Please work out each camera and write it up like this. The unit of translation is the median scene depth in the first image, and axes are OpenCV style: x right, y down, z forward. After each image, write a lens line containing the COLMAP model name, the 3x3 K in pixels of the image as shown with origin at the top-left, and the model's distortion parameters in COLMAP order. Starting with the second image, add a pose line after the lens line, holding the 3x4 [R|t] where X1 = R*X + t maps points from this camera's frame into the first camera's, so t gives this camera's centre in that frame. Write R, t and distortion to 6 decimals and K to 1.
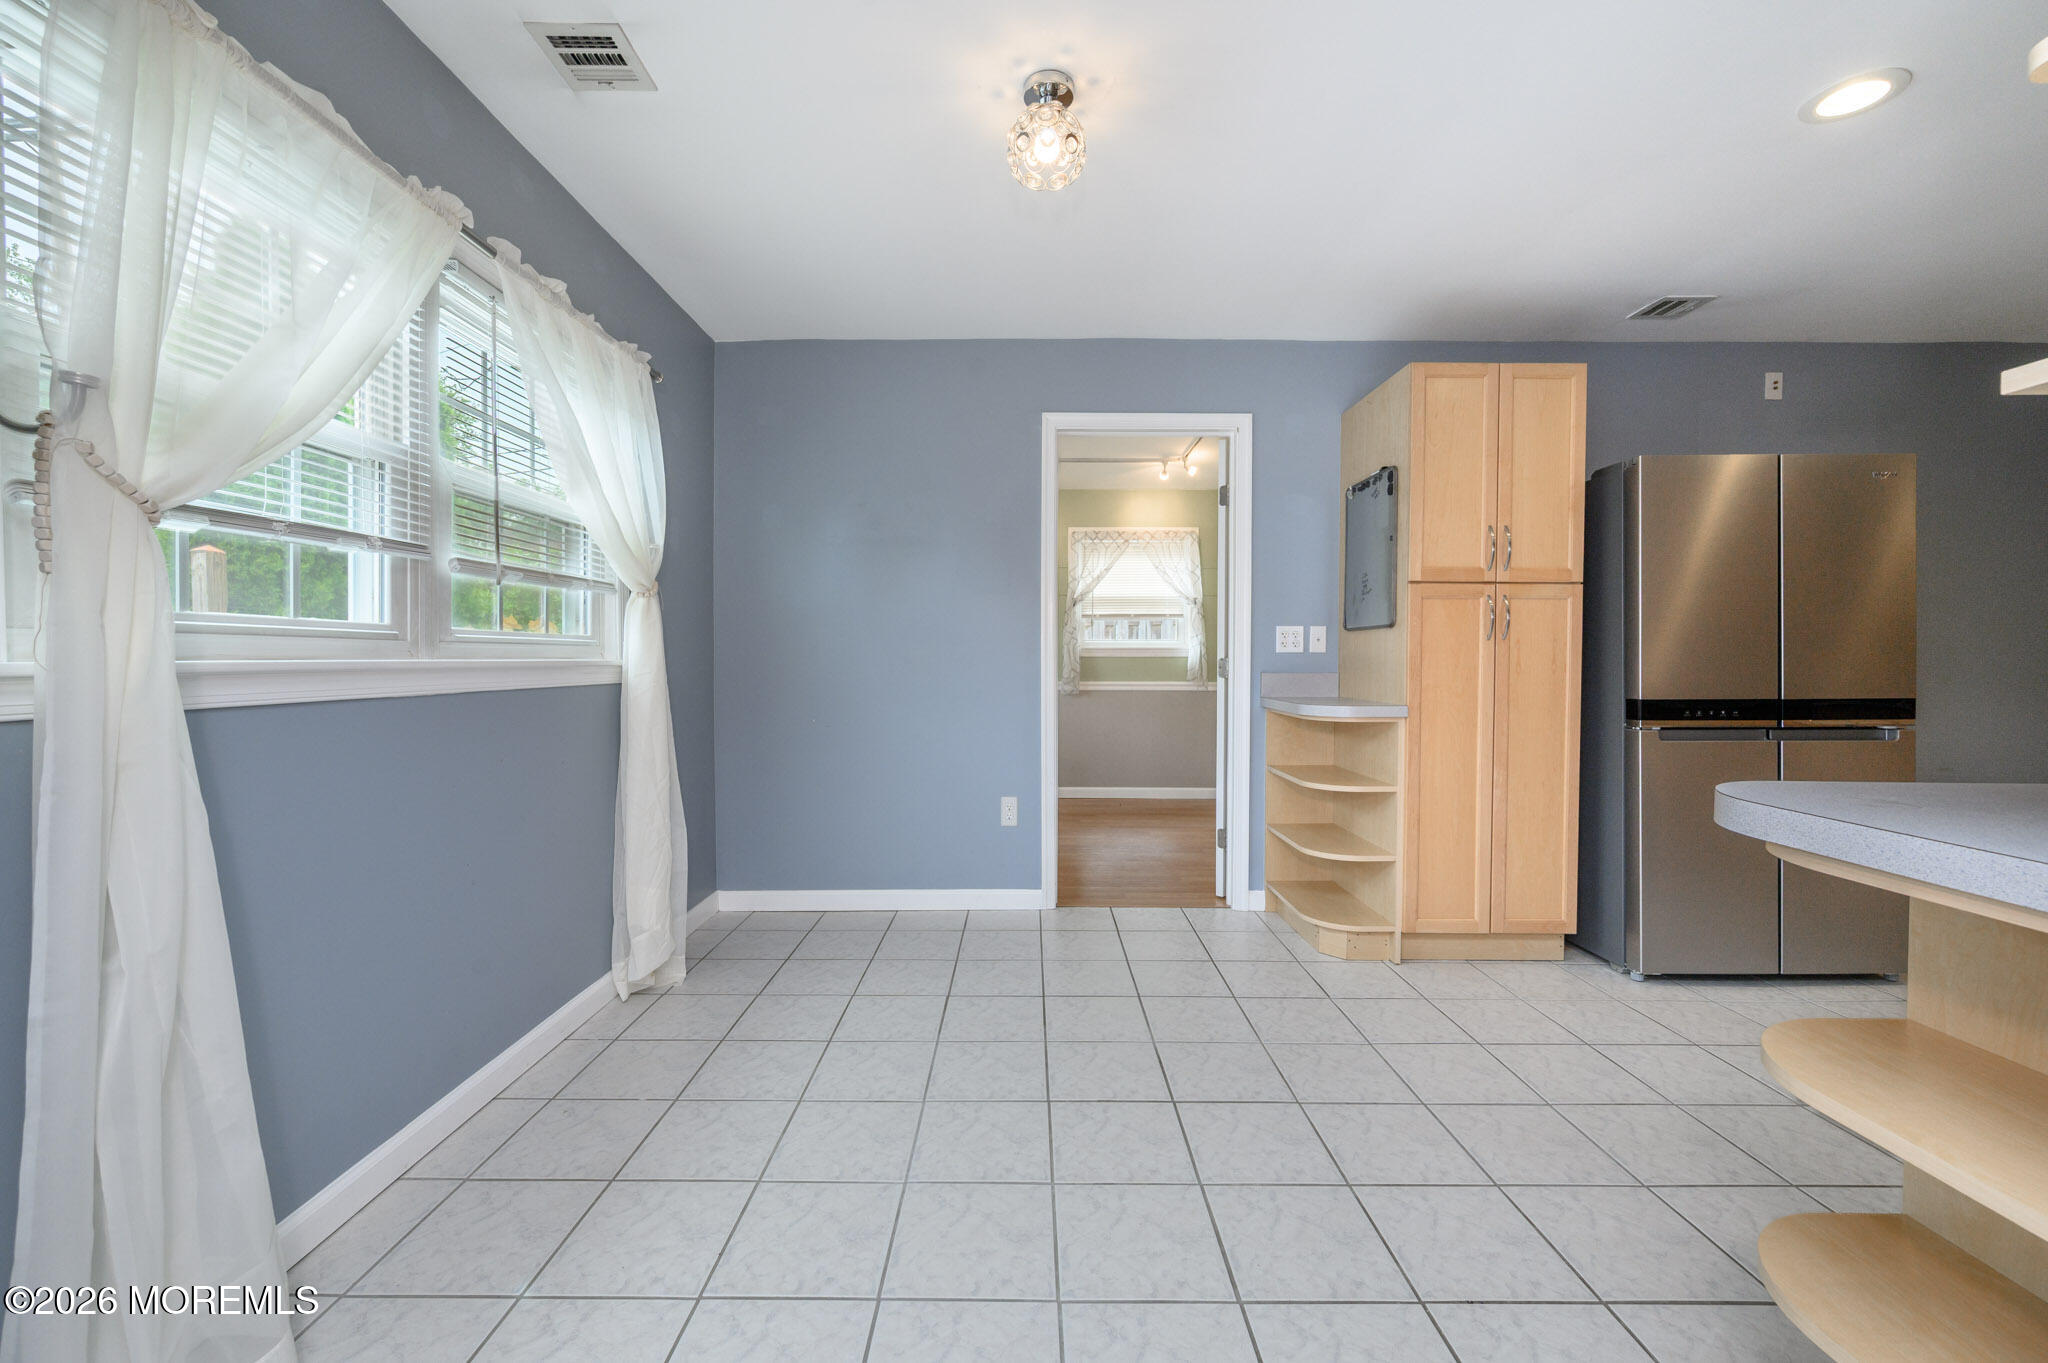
lens RADIAL K [[809.3, 0, 1020.4], [0, 809.3, 675.5], [0, 0, 1]] dist [0.000303, 0.000558]
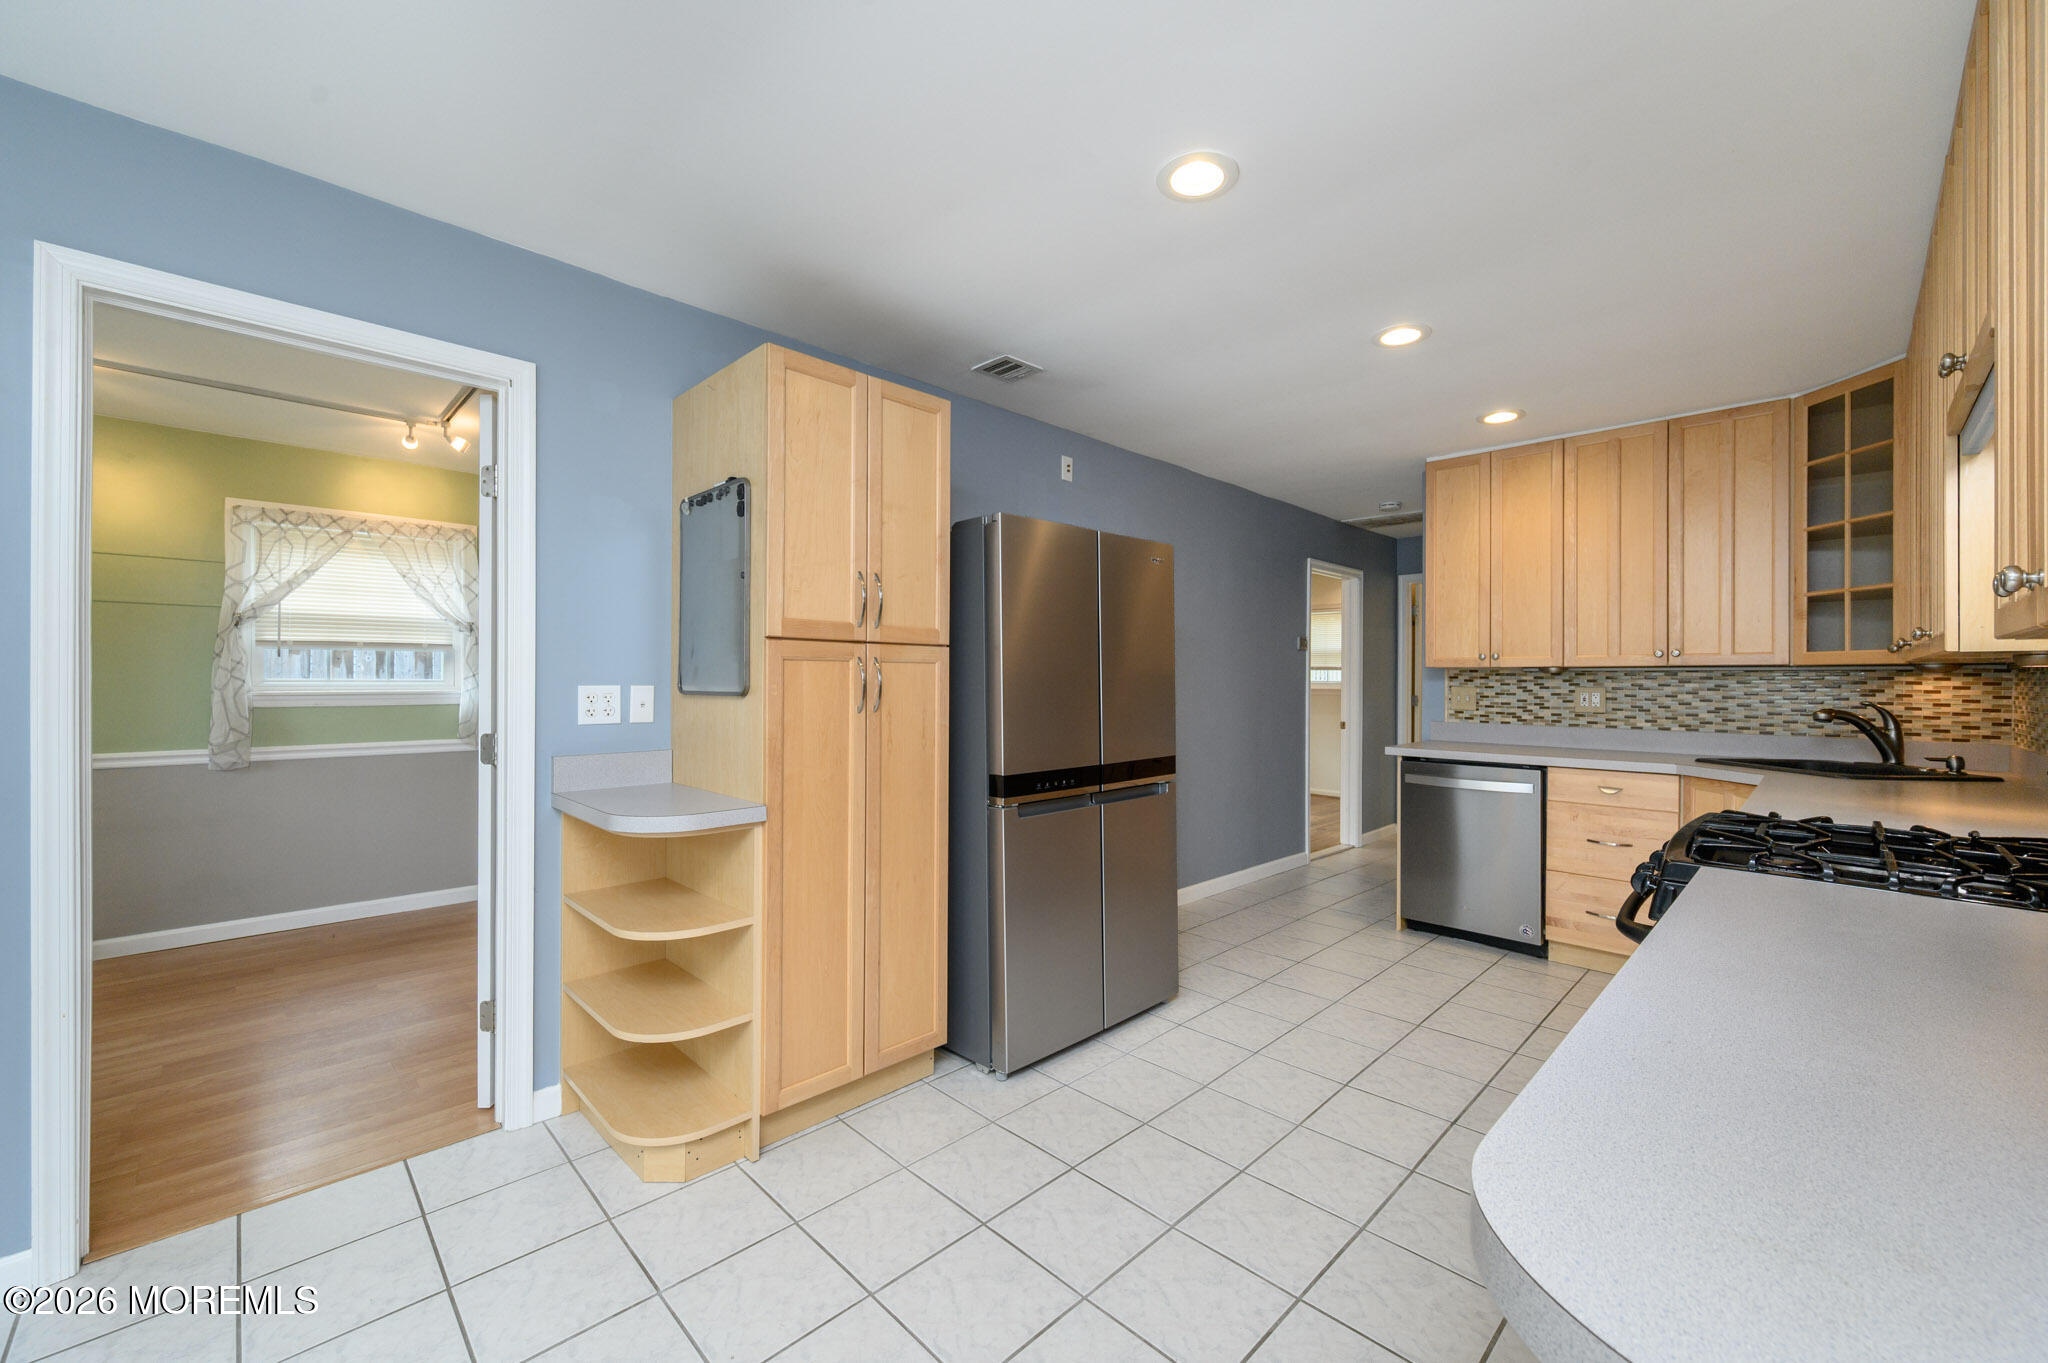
lens RADIAL K [[809.3, 0, 1022.8], [0, 809.3, 680.8], [0, 0, 1]] dist [0.000303, 0.000558]
pose [[0.710413, 0.000421, 0.703785, 0.120500], [0.011876, 0.999850, -0.012586, -0.060996], [-0.703685, 0.017299, 0.710302, 0.296997]]
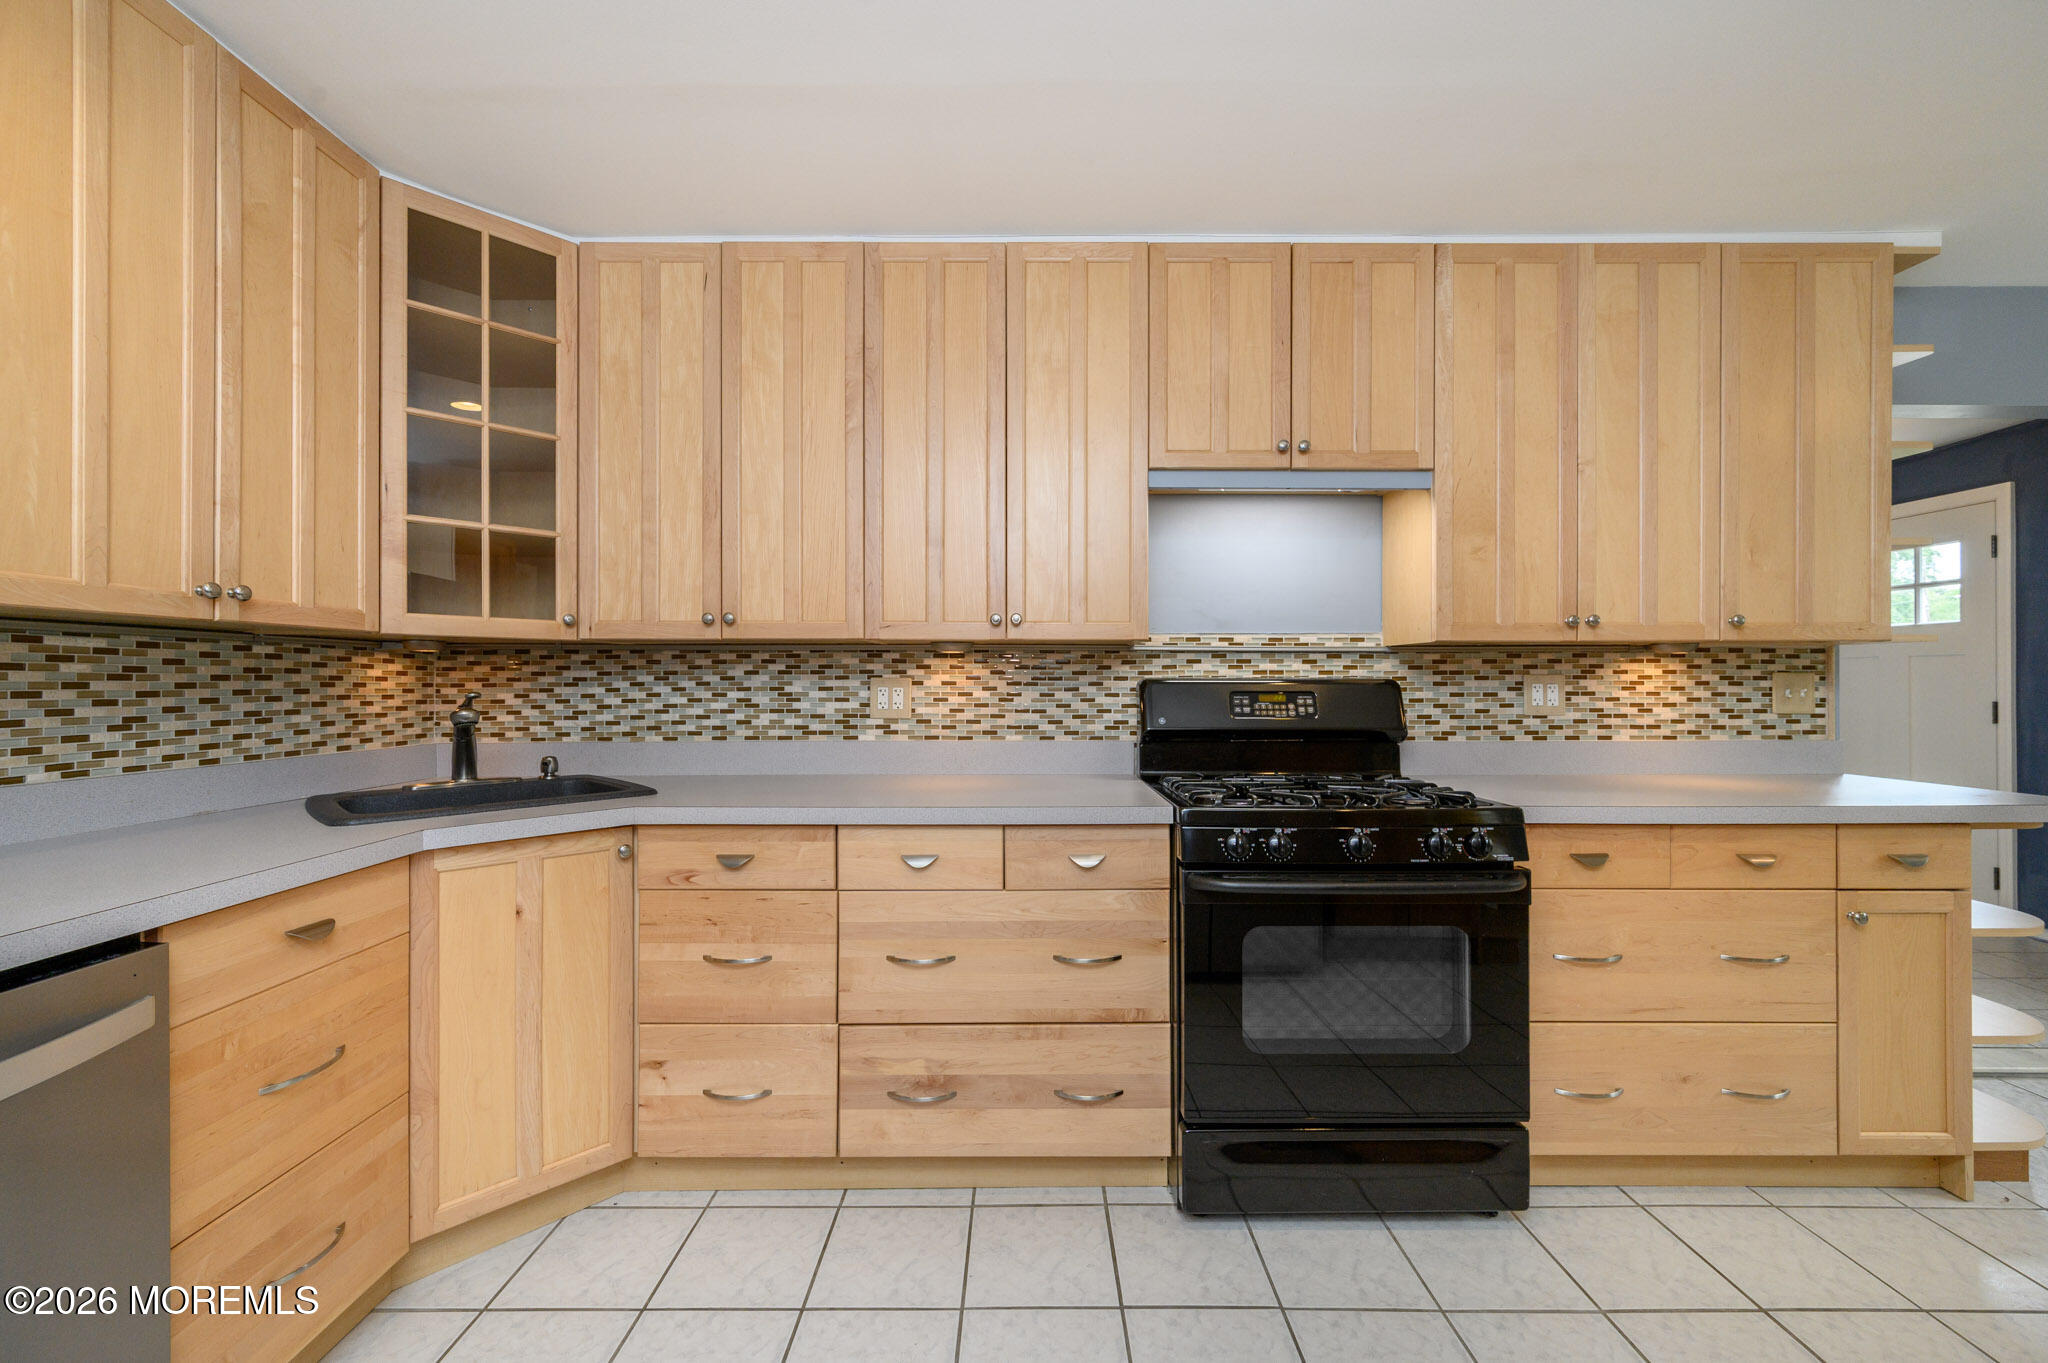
lens RADIAL K [[809.3, 0, 1022.7], [0, 809.3, 676.7], [0, 0, 1]] dist [0.000303, 0.000558]
pose [[-0.999997, -0.001046, -0.002322, 1.123183], [-0.001083, 0.999872, 0.015985, -0.060388], [0.002305, 0.015988, -0.999870, 0.975643]]
